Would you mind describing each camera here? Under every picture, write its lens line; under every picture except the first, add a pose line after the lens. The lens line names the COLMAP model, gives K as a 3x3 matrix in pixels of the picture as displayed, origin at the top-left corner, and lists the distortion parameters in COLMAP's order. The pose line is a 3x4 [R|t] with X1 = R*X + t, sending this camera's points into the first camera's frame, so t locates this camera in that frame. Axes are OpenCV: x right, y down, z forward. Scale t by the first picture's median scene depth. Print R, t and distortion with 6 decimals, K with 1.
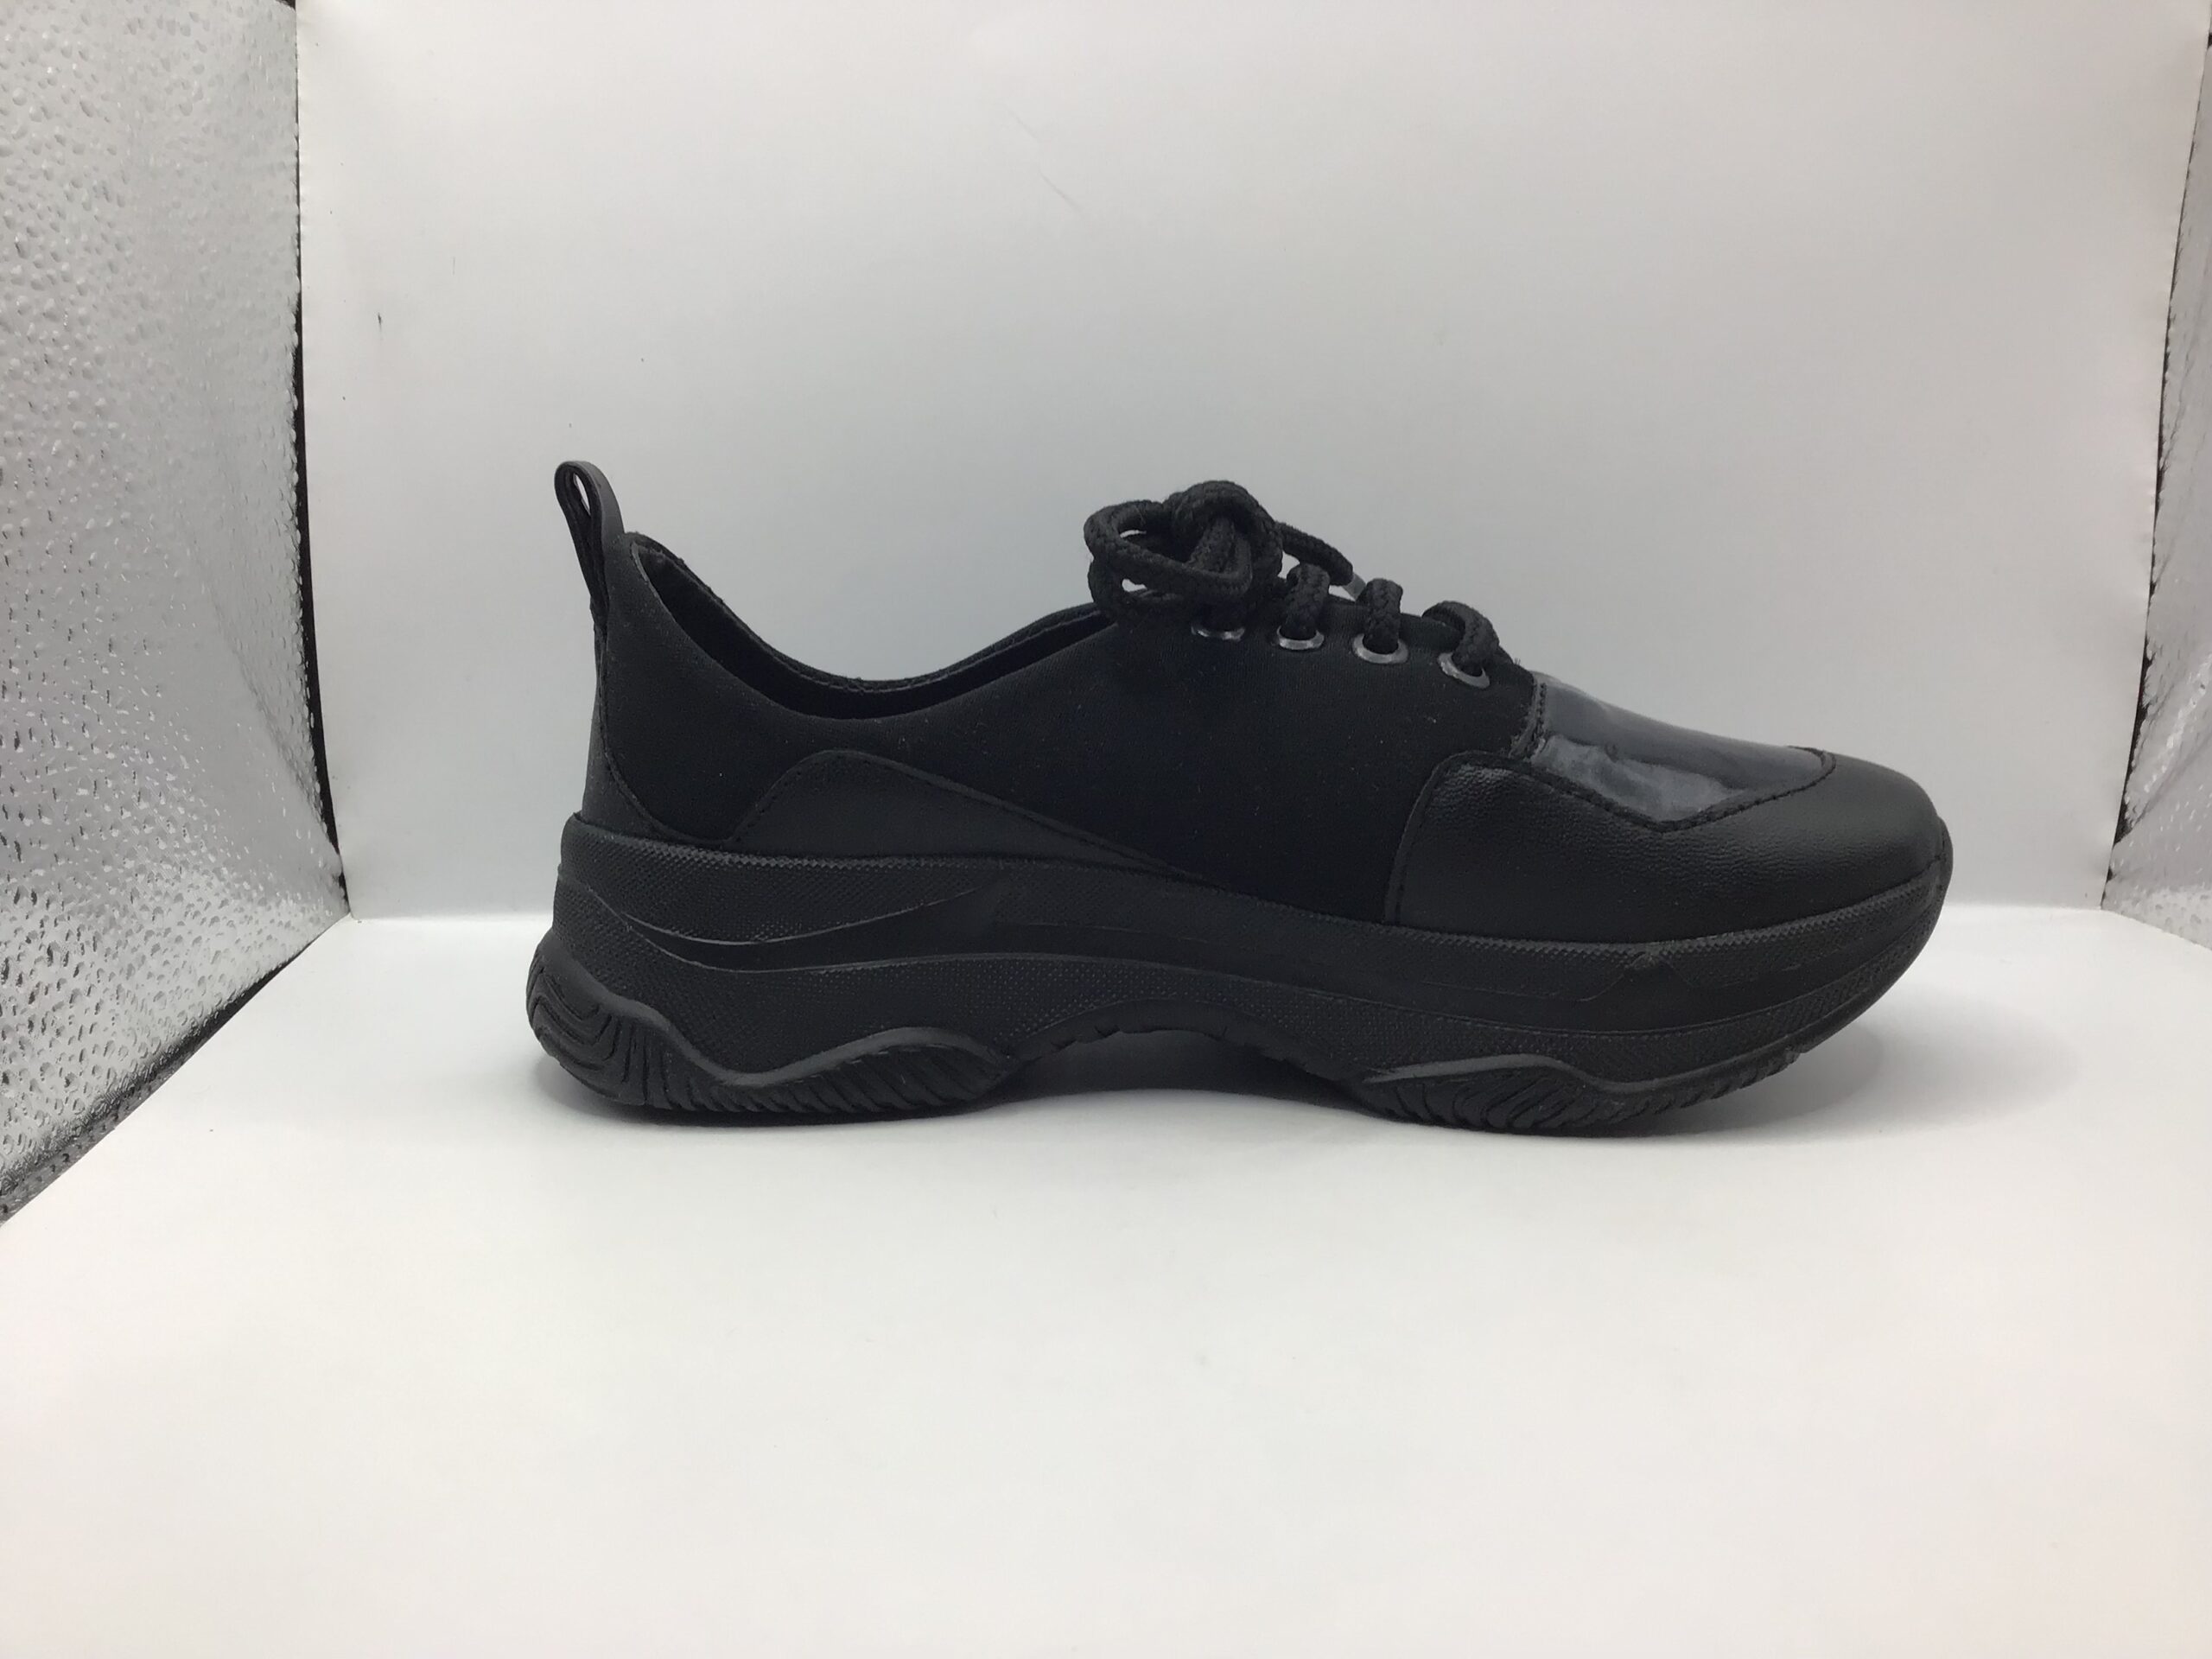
lens RADIAL K [[2095.9, 0, 1114.4], [0, 2095.9, 809.9], [0, 0, 1]] dist [-0.025406, 0.000000]
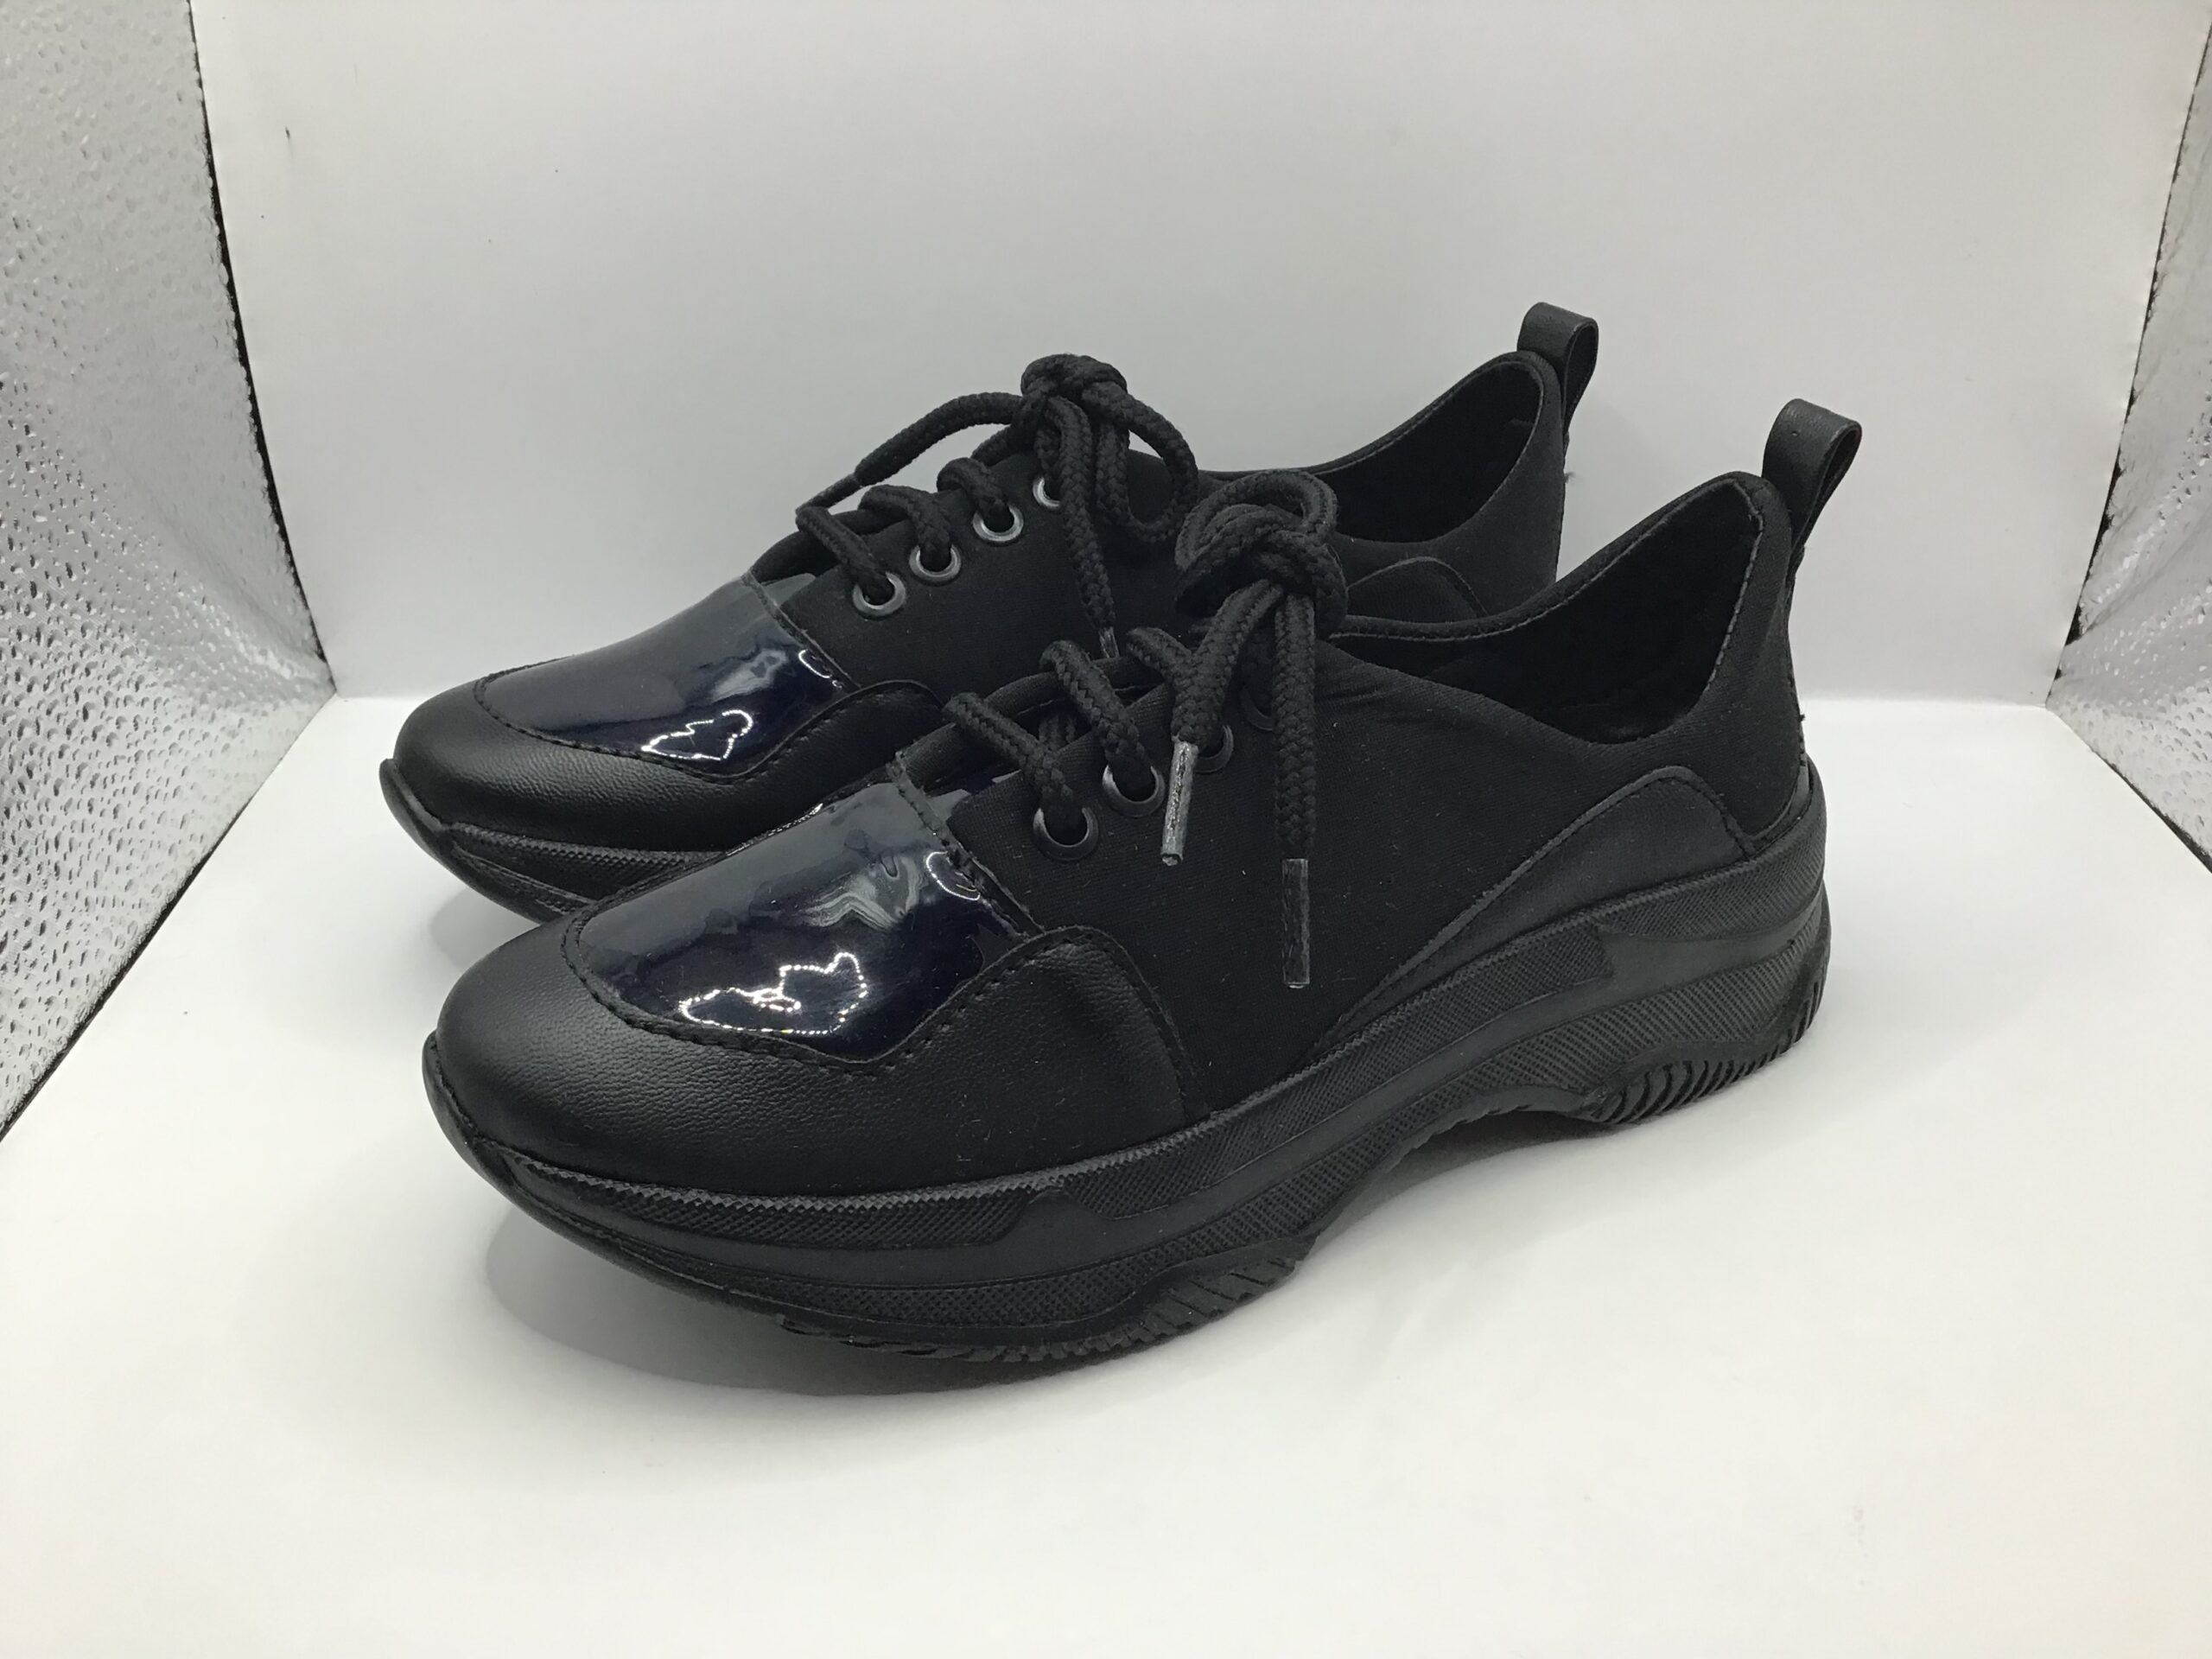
lens RADIAL K [[2095.9, 0, 1090.5], [0, 2095.9, 827.7], [0, 0, 1]] dist [-0.025406, 0.000000]
pose [[0.998511, 0.017579, -0.051640, 0.084834], [-0.001408, 0.954640, 0.297758, -0.234741], [0.054532, -0.297242, 0.953244, 0.005123]]
